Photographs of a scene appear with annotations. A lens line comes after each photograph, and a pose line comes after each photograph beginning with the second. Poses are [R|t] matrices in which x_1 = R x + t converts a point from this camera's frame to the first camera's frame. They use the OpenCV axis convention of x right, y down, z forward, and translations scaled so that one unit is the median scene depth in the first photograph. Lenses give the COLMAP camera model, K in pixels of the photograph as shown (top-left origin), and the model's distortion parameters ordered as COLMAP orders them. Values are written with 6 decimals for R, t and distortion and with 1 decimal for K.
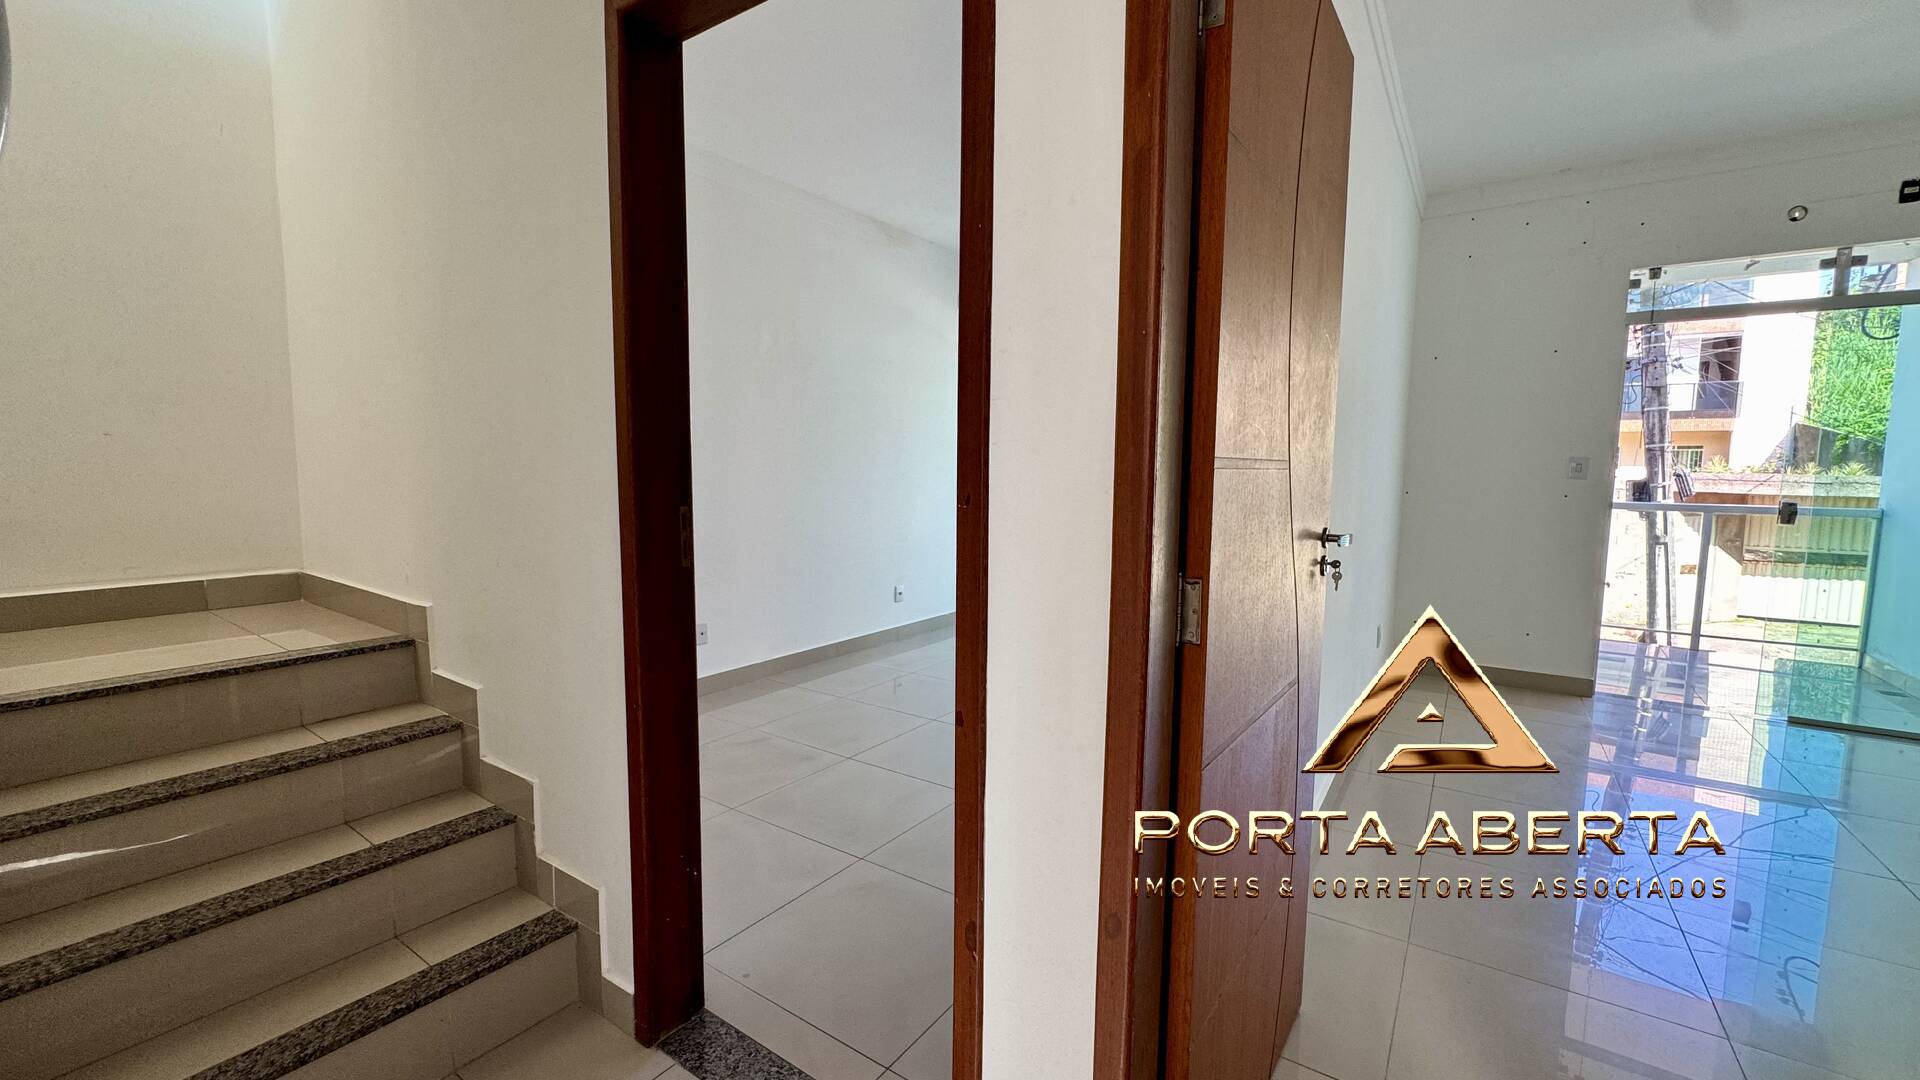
lens RADIAL K [[766.2, 0, 960.0], [0, 766.2, 540.0], [0, 0, 1]] dist [-0.000553, -0.000047]
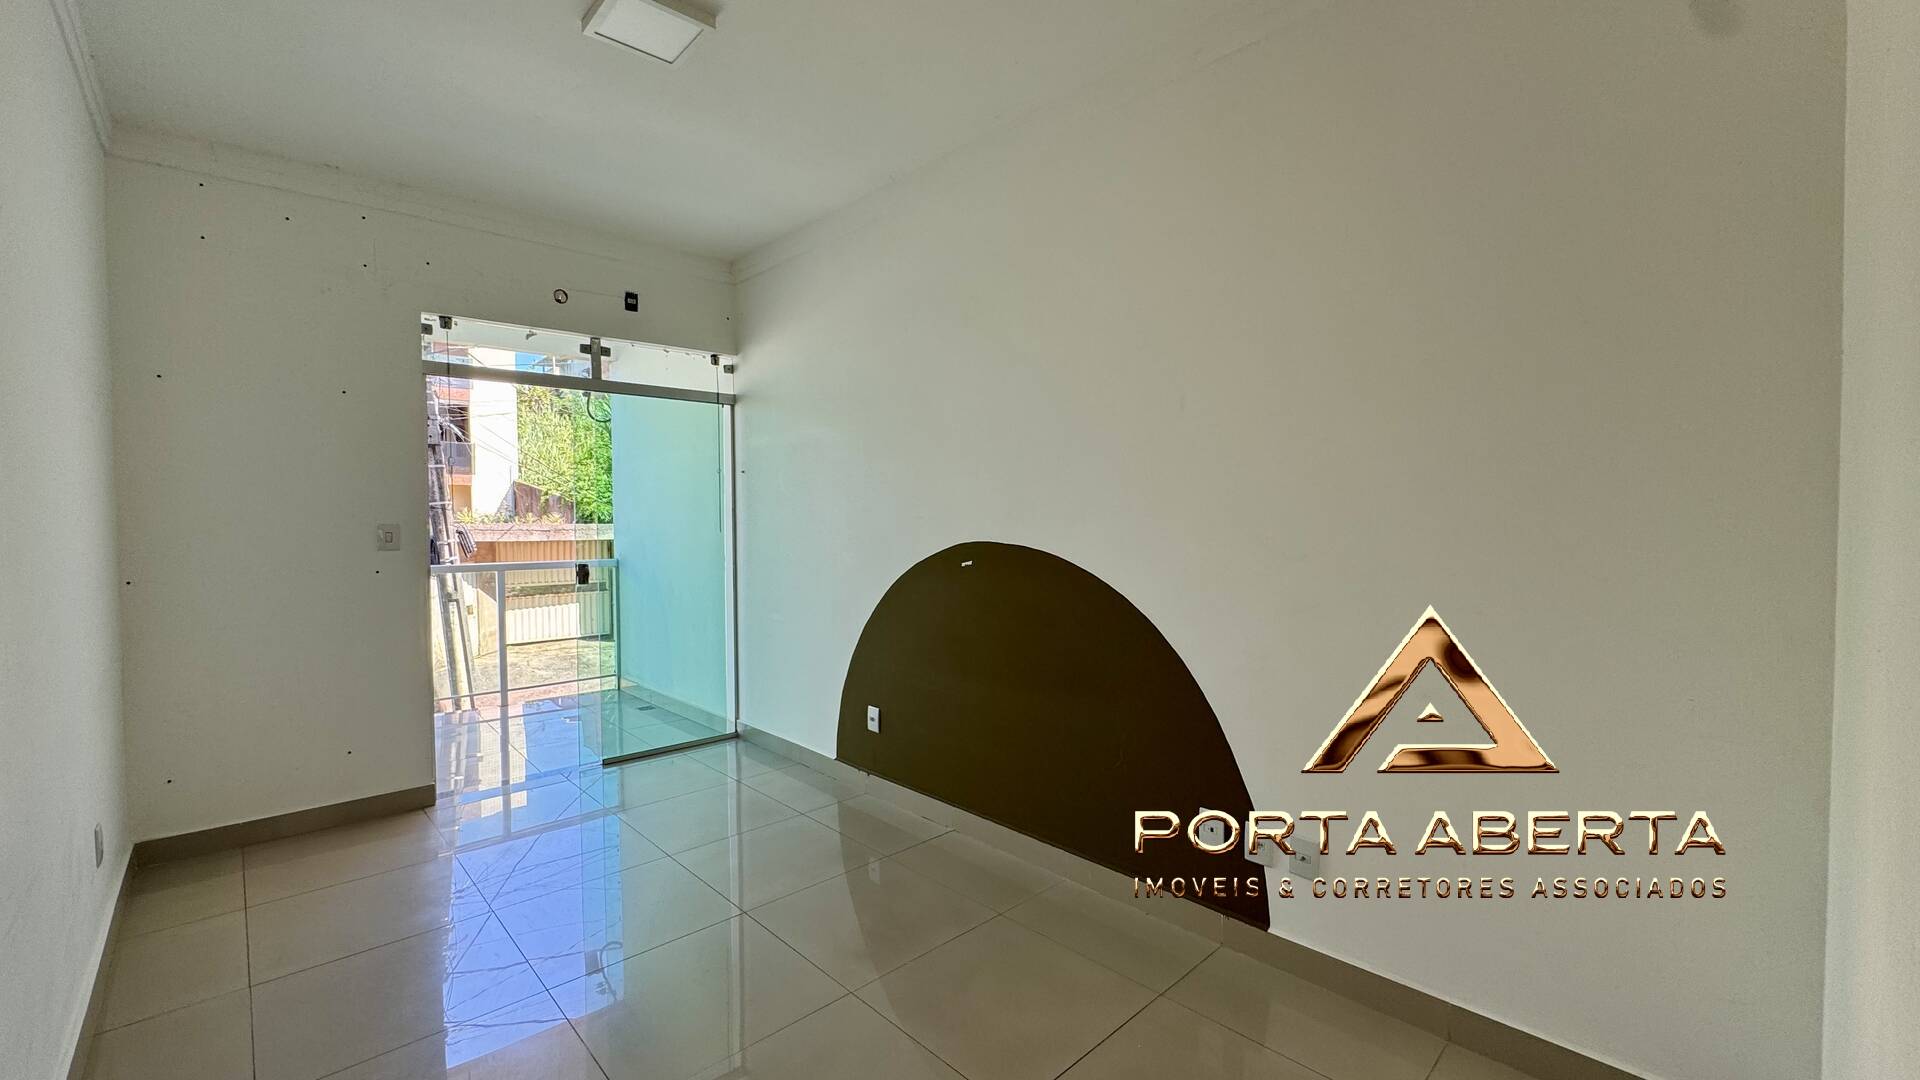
lens RADIAL K [[766.2, 0, 960.0], [0, 766.2, 540.0], [0, 0, 1]] dist [-0.000553, -0.000047]
pose [[0.207602, -0.041700, 0.977324, 0.076772], [0.102926, 0.994476, 0.020569, -0.026914], [-0.972783, 0.096322, 0.210747, 0.136465]]
